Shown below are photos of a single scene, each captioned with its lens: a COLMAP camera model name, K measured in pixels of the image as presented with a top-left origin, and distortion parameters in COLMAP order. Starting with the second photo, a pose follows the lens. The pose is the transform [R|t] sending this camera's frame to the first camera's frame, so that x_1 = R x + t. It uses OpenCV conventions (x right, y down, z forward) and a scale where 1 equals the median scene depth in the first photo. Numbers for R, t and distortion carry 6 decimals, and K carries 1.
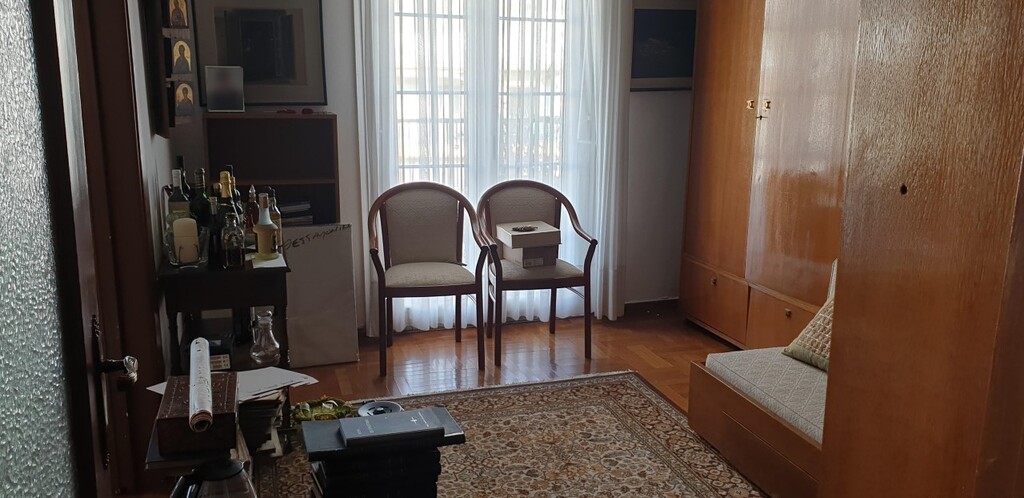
lens RADIAL K [[797.6, 0, 561.4], [0, 797.6, 250.0], [0, 0, 1]] dist [0.064527, -0.199190]
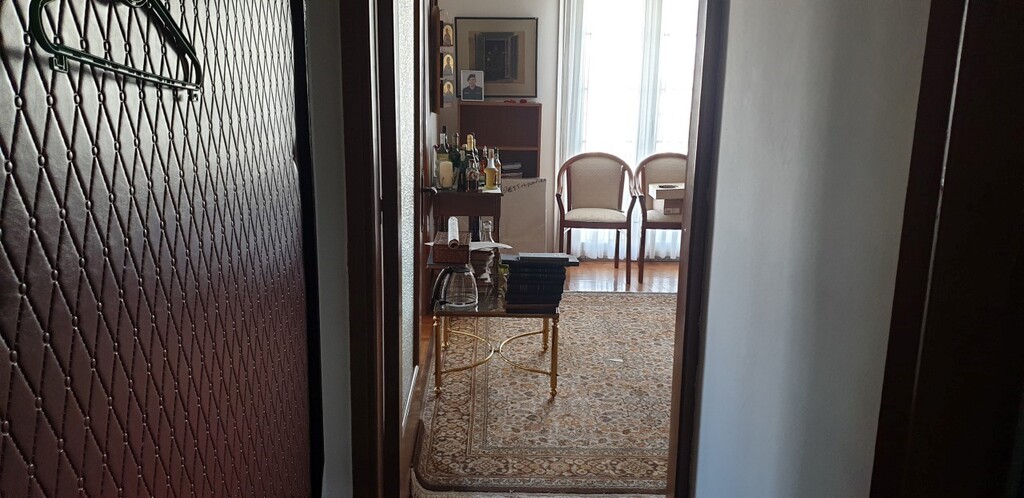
lens RADIAL K [[798.1, 0, 512.0], [0, 798.1, 249.0], [0, 0, 1]] dist [0.117391, -0.196388]
pose [[0.943934, 0.060163, -0.324606, 0.161994], [-0.063378, 0.997989, 0.000671, 0.100926], [0.323994, 0.019939, 0.945849, -0.404352]]
